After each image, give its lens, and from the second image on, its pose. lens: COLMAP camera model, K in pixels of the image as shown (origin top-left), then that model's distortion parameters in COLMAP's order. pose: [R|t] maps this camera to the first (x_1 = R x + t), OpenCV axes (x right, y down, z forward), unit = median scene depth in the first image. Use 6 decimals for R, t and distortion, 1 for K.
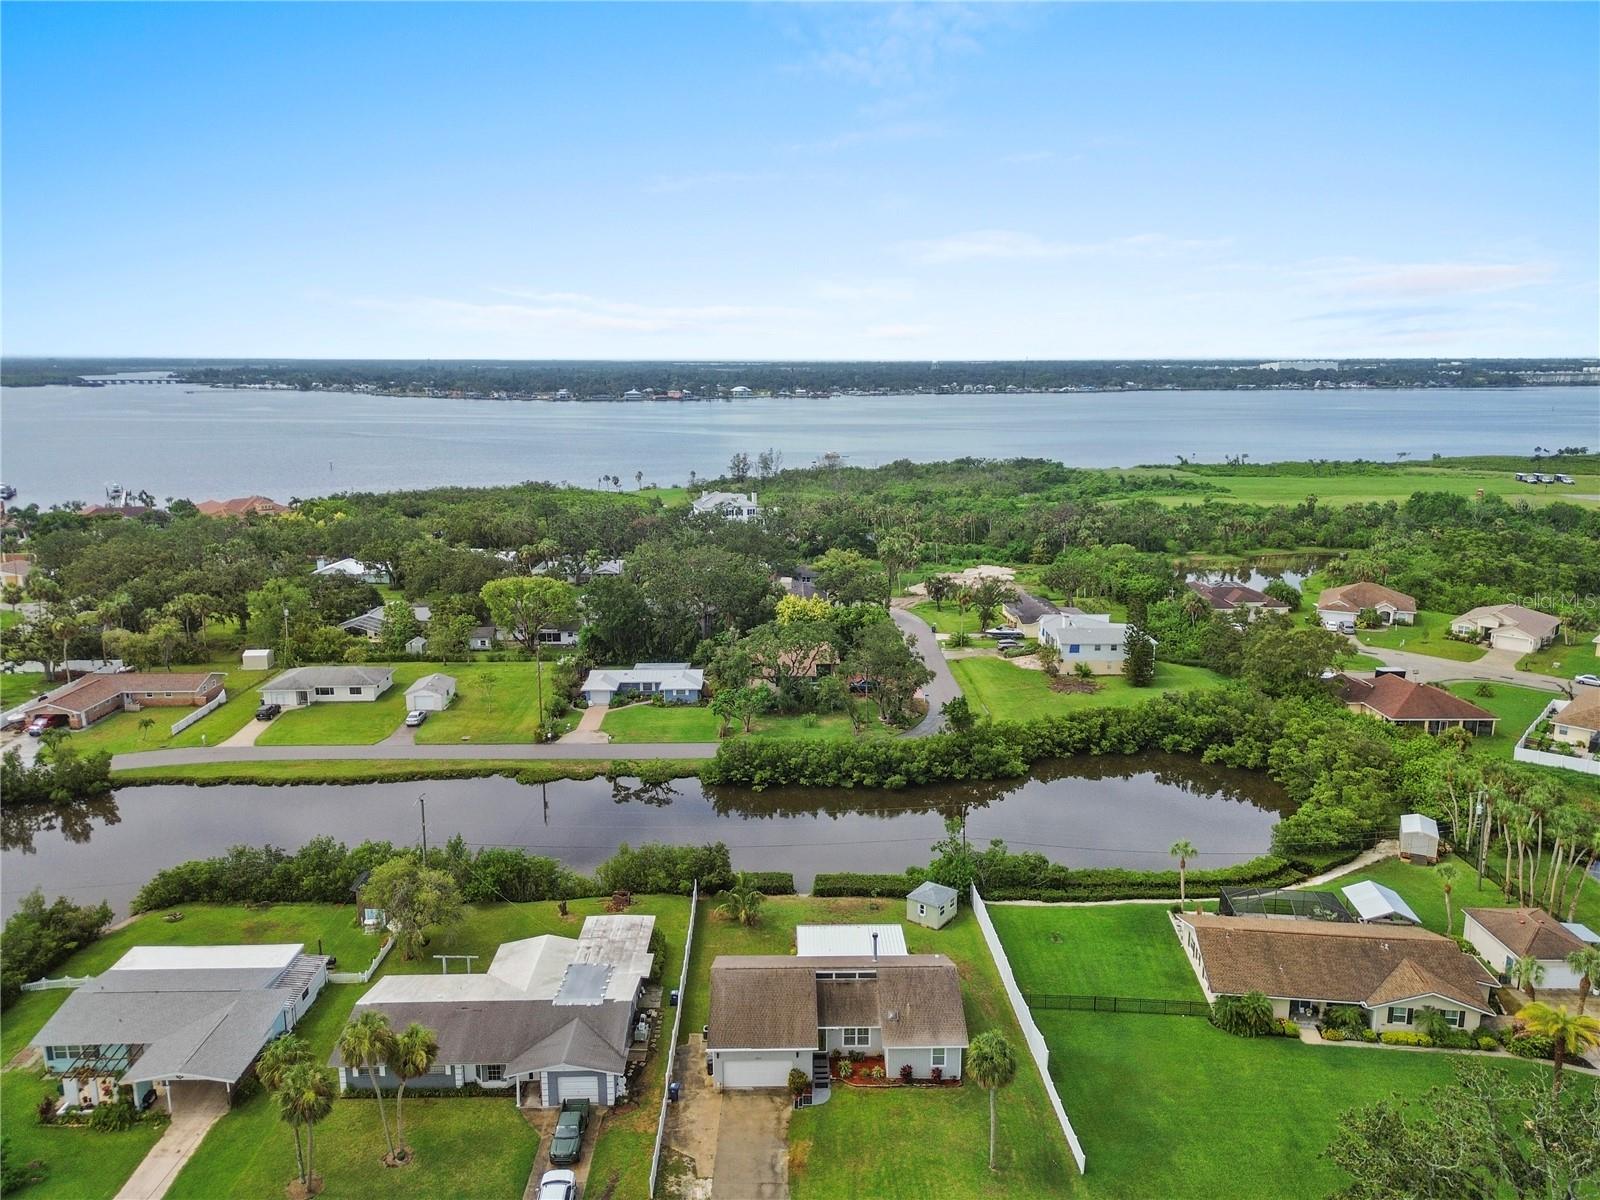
lens RADIAL K [[1130.1, 0, 803.2], [0, 1130.1, 601.4], [0, 0, 1]] dist [0.075578, -0.072113]
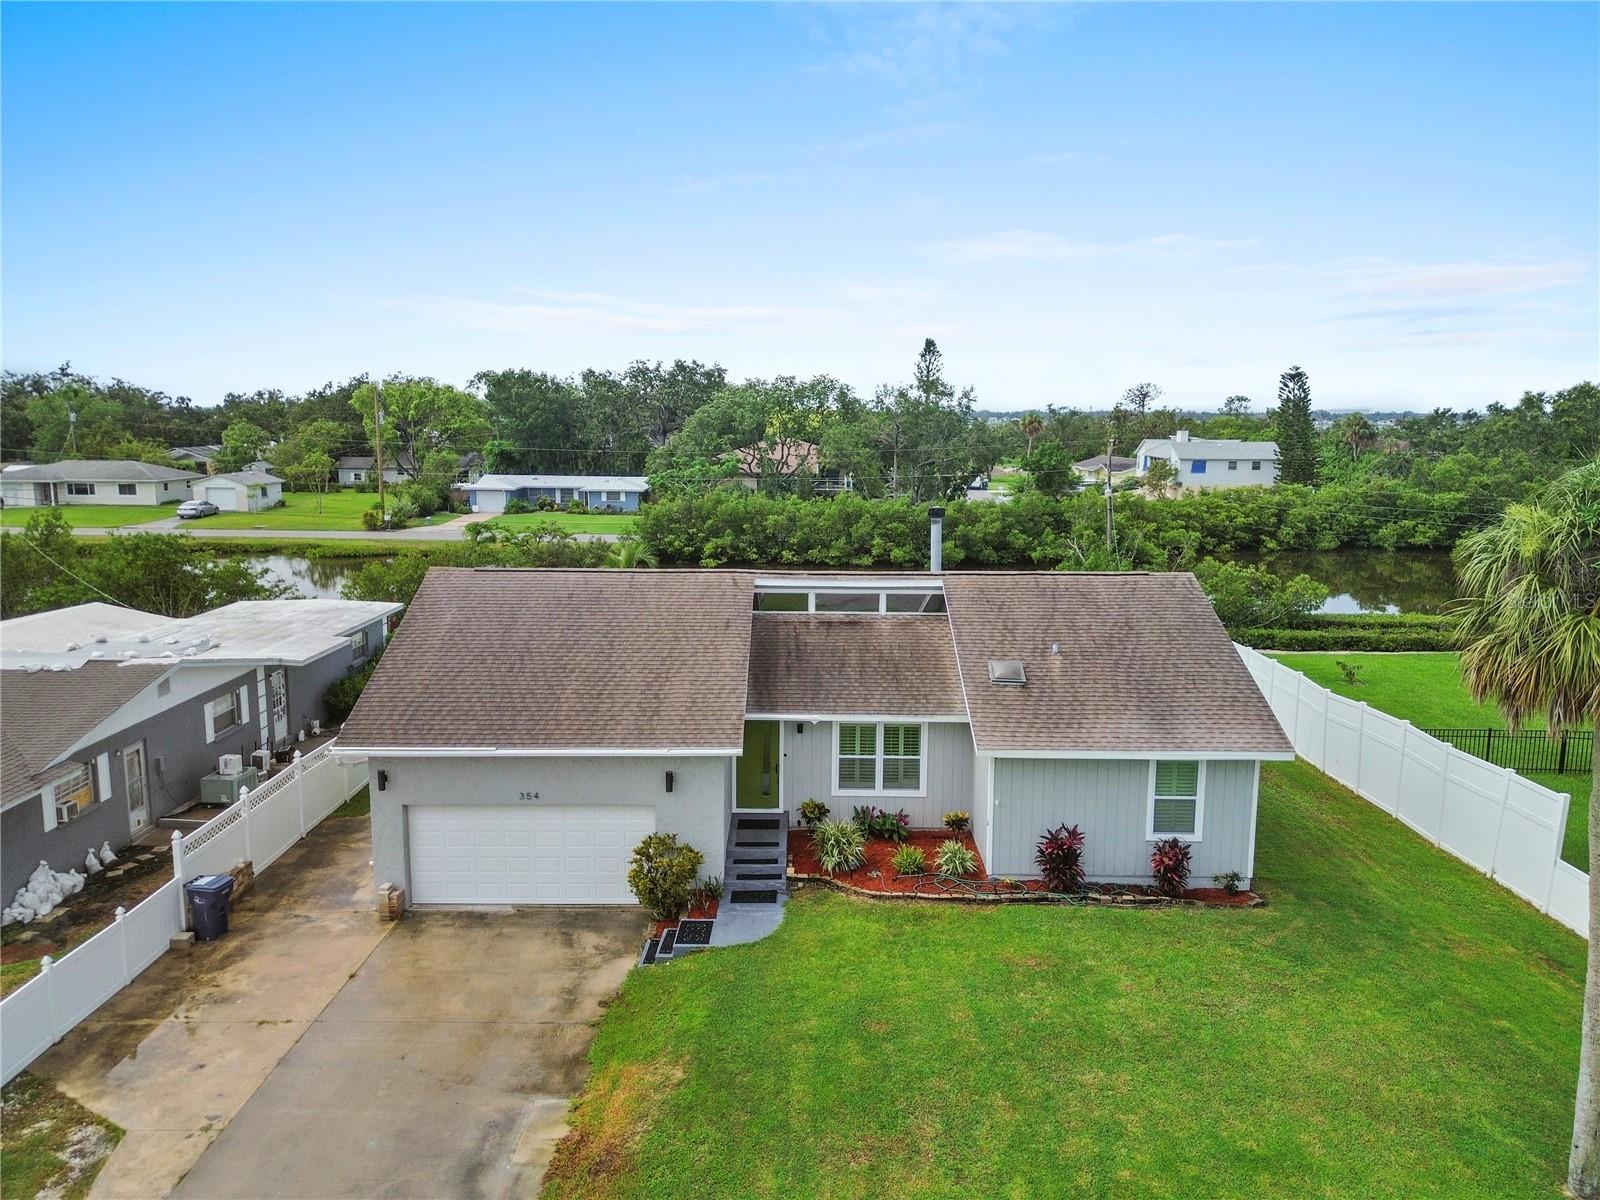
lens RADIAL K [[1130.1, 0, 803.2], [0, 1130.1, 601.4], [0, 0, 1]] dist [0.075578, -0.072113]
pose [[0.999793, 0.010308, -0.017533, 0.022272], [-0.011152, 0.998750, -0.048715, 0.252244], [0.017009, 0.048900, 0.998659, 0.497404]]
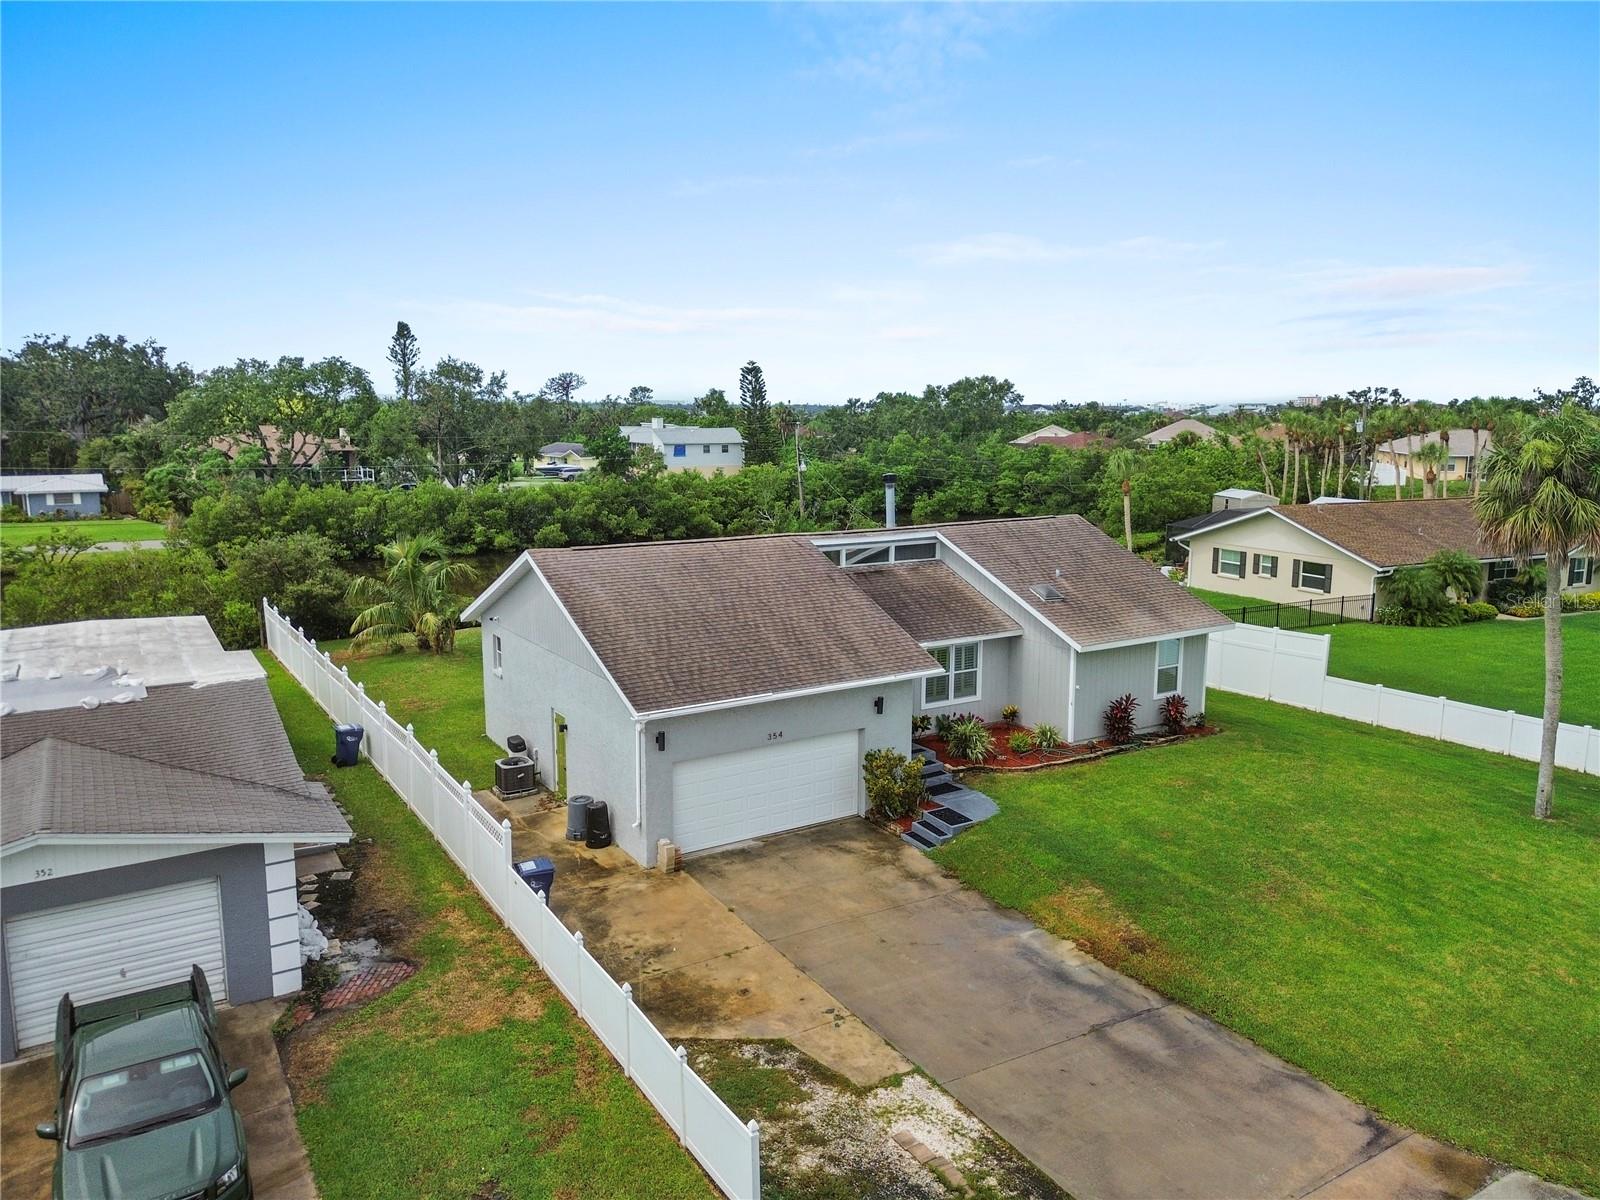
lens RADIAL K [[1130.1, 0, 803.2], [0, 1130.1, 601.4], [0, 0, 1]] dist [0.075578, -0.072113]
pose [[0.857029, -0.083439, 0.508467, -0.129710], [0.104713, 0.994413, -0.013314, 0.254301], [-0.504516, 0.064654, 0.860978, 0.501437]]
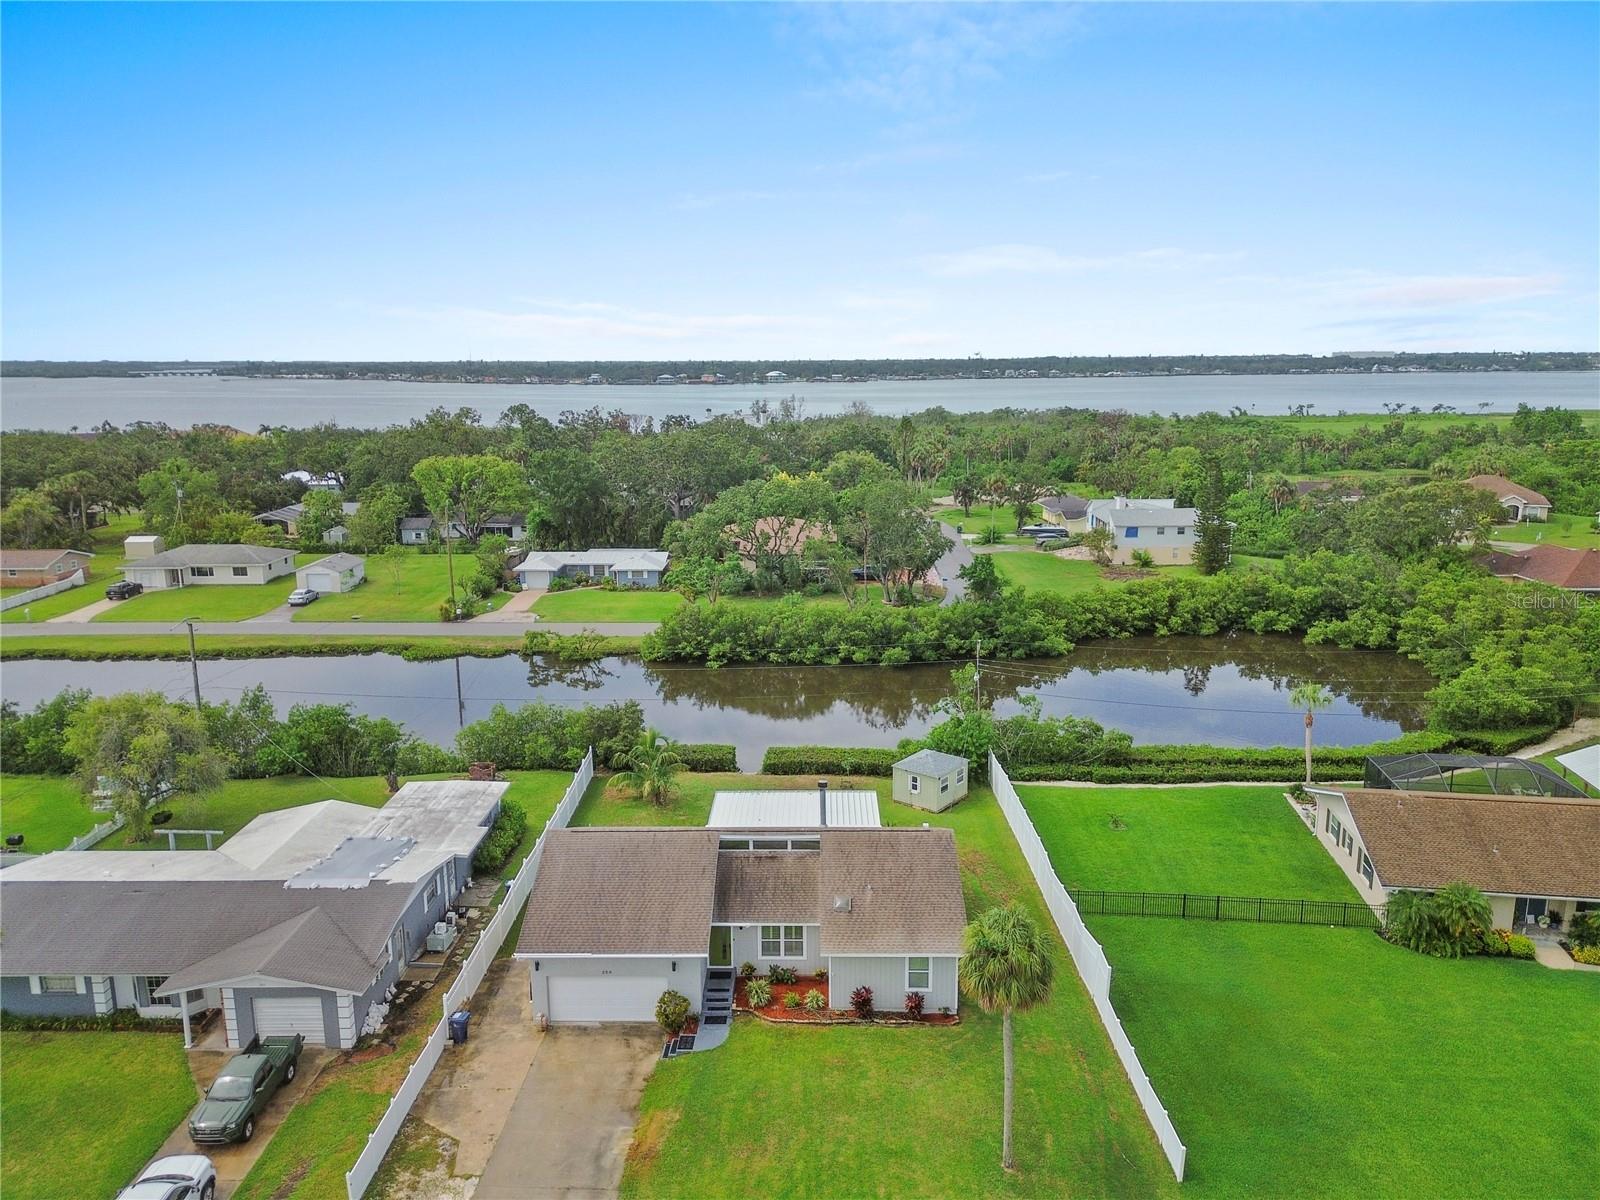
lens RADIAL K [[1130.1, 0, 803.2], [0, 1130.1, 601.4], [0, 0, 1]] dist [0.075578, -0.072113]
pose [[0.999348, 0.001877, -0.036048, 0.055894], [-0.001925, 0.999997, -0.001274, 0.146450], [0.036046, 0.001342, 0.999349, 0.292508]]
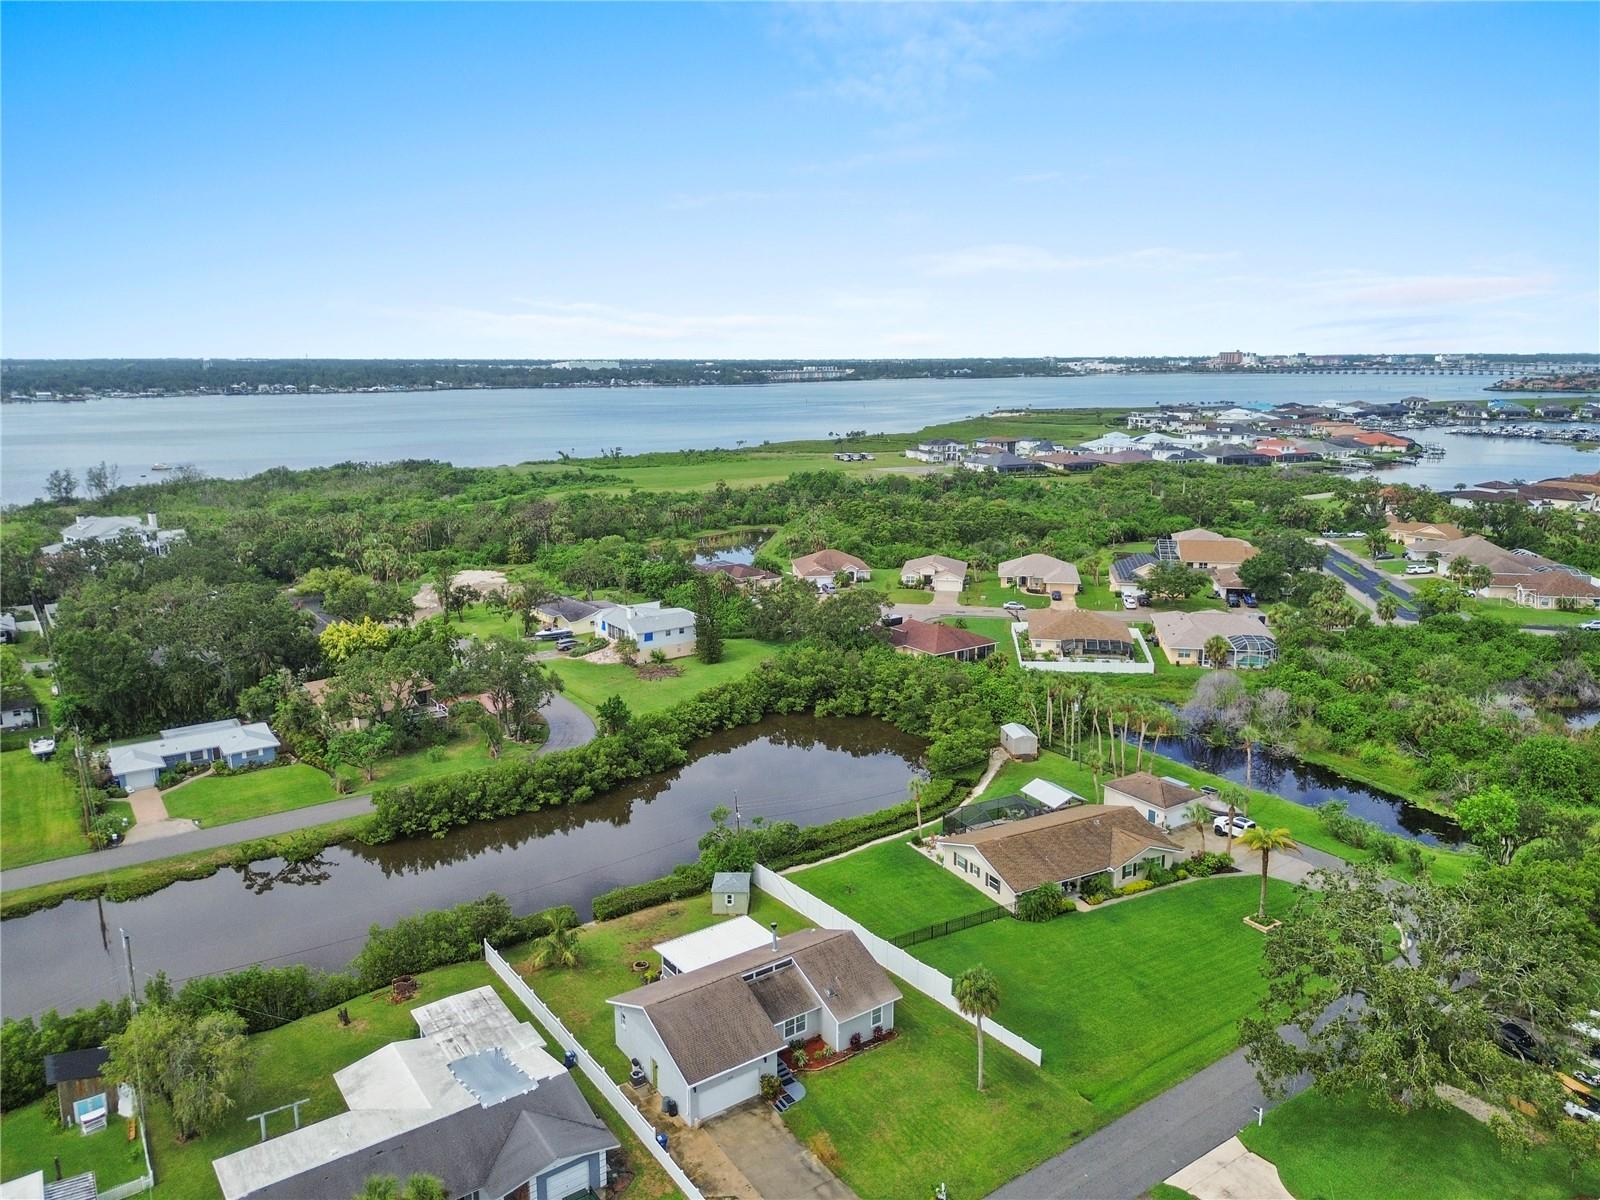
lens RADIAL K [[1130.1, 0, 803.2], [0, 1130.1, 601.4], [0, 0, 1]] dist [0.075578, -0.072113]
pose [[0.827019, -0.121160, 0.548963, -0.323834], [0.120675, 0.991997, 0.037142, -0.018479], [-0.549070, 0.035529, 0.835021, 0.102029]]
